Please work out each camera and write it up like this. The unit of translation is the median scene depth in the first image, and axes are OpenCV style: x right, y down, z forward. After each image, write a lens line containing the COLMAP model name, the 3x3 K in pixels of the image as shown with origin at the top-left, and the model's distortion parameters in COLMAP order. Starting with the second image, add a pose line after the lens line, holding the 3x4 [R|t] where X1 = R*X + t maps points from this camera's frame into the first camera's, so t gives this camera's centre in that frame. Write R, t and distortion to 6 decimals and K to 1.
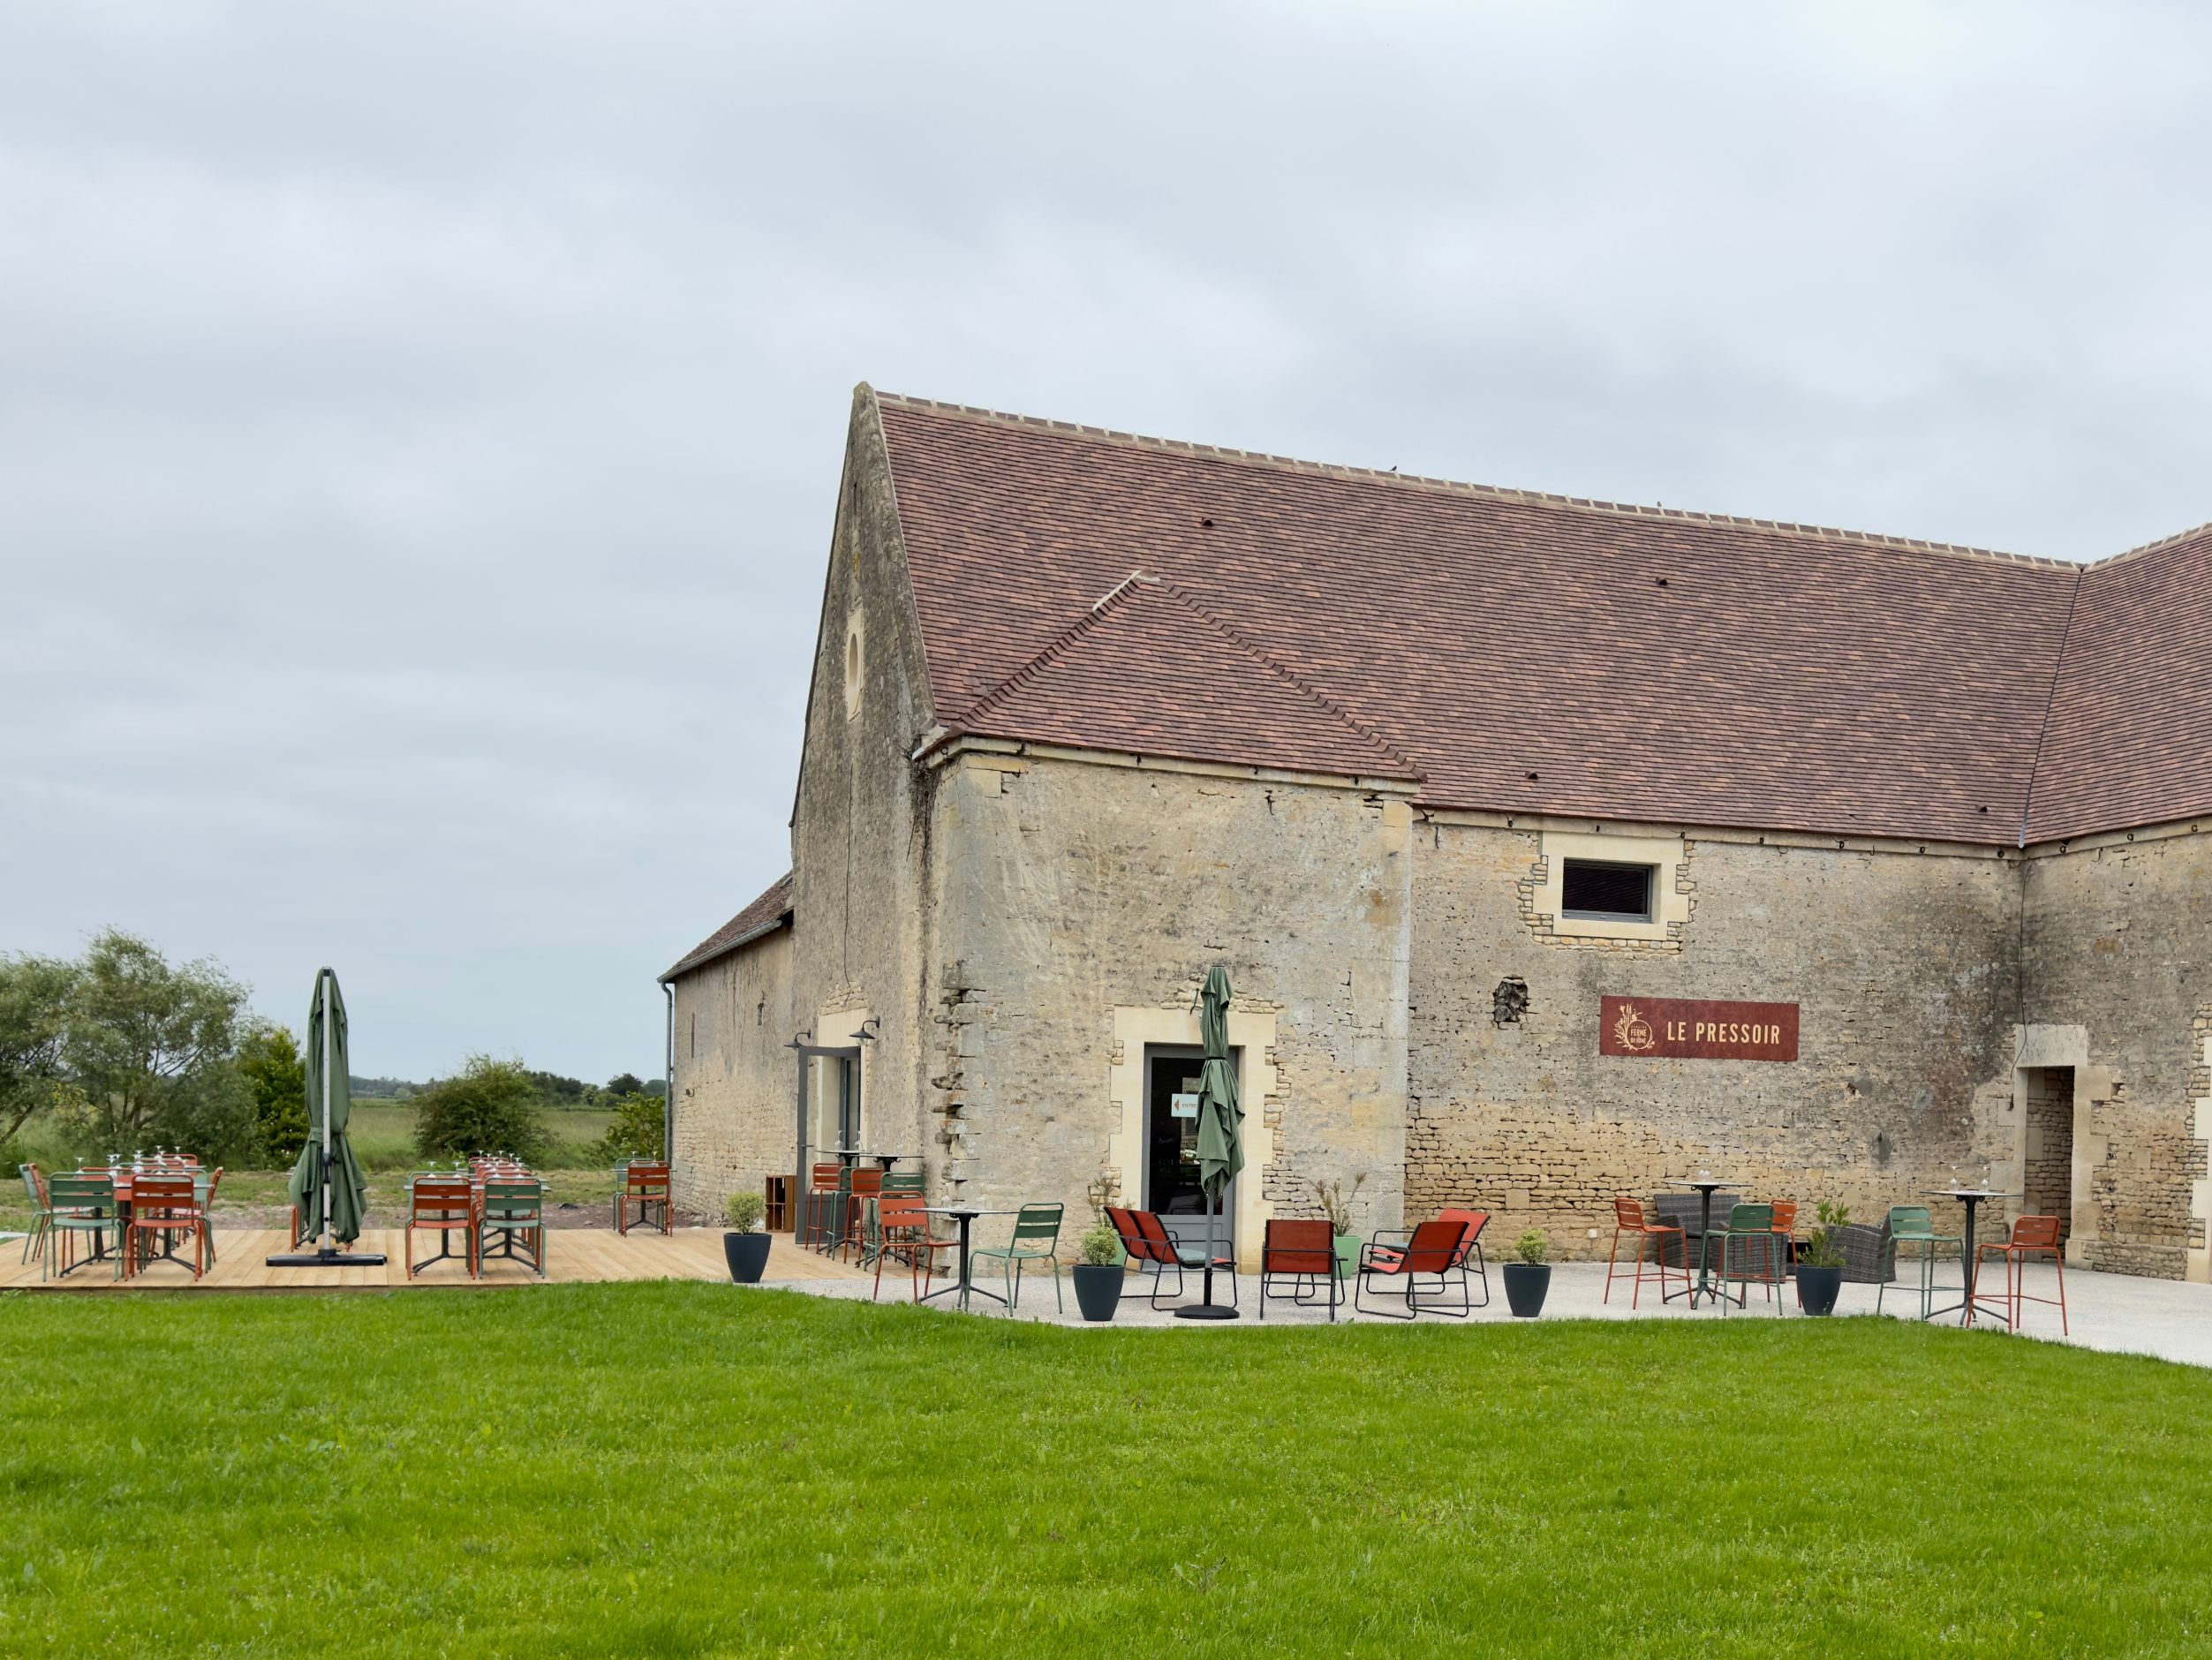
lens RADIAL K [[1701.5, 0, 1103.5], [0, 1701.5, 784.3], [0, 0, 1]] dist [-0.007734, -0.010318]
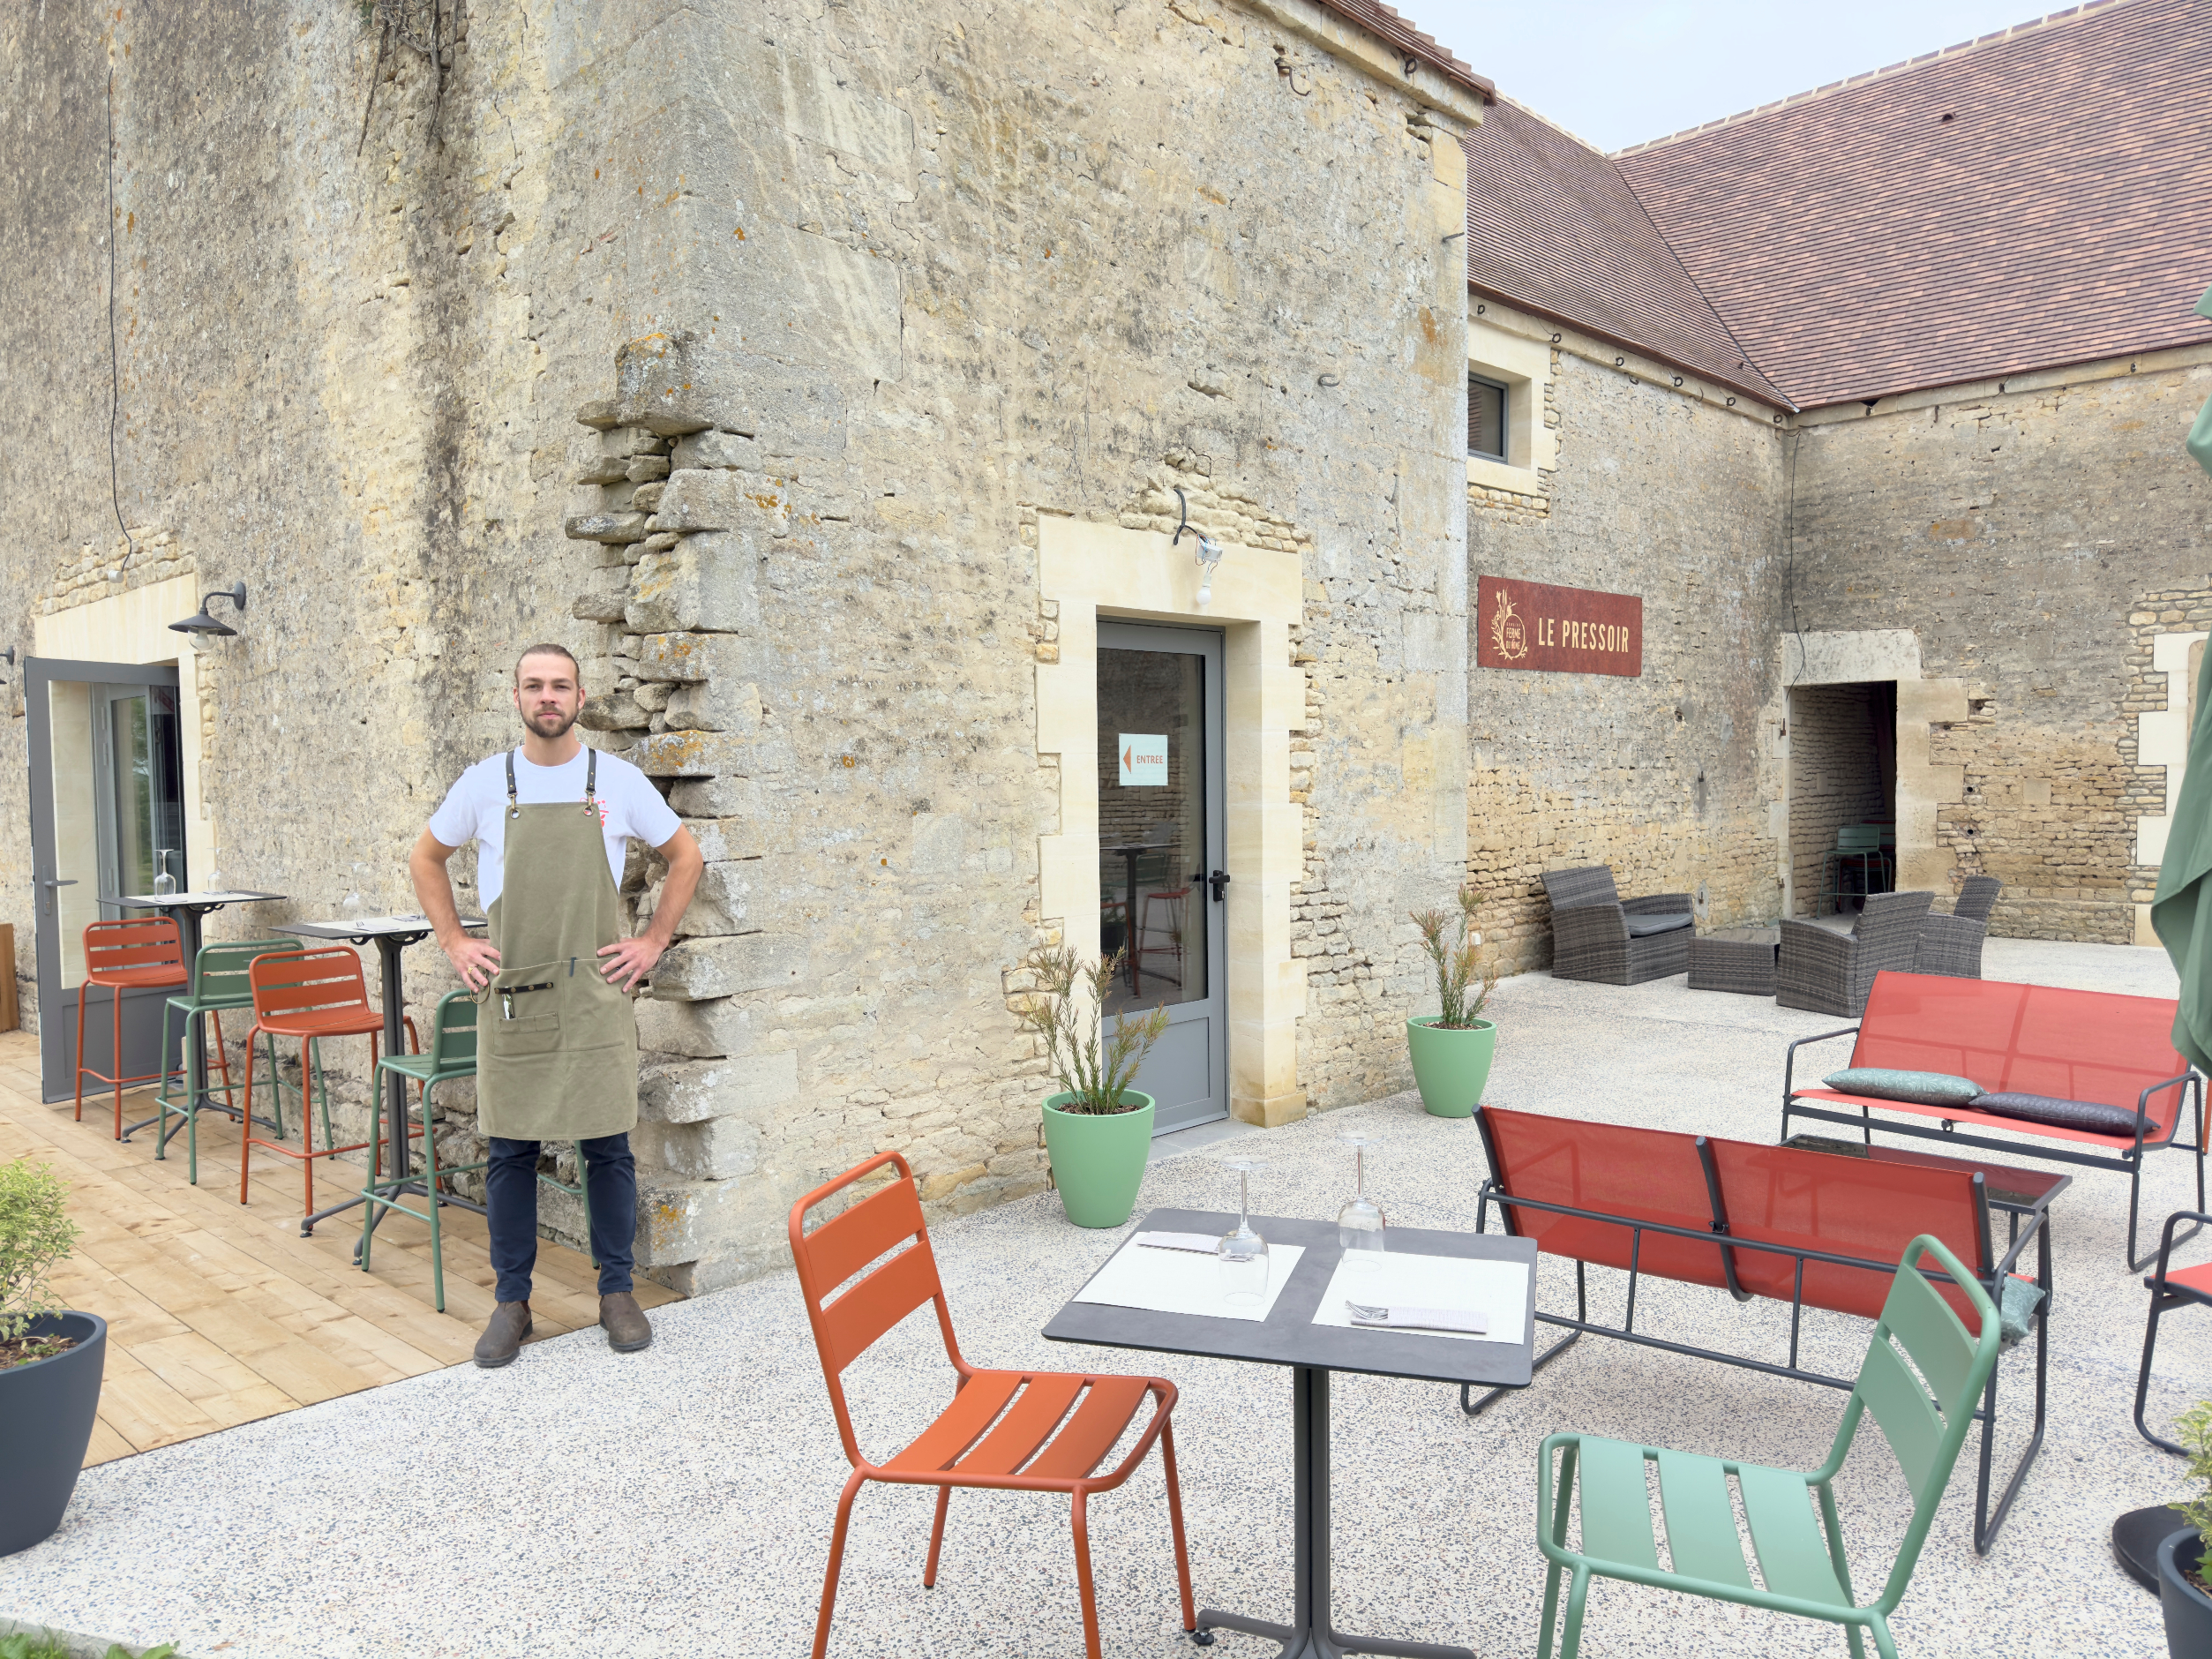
lens RADIAL K [[1701.7, 0, 1103.5], [0, 1701.7, 783.7], [0, 0, 1]] dist [-0.007734, -0.010318]
pose [[0.906717, -0.038536, 0.419976, -0.114388], [-0.045136, 0.981231, 0.187481, 0.093660], [-0.419318, -0.188948, 0.887959, 0.507406]]
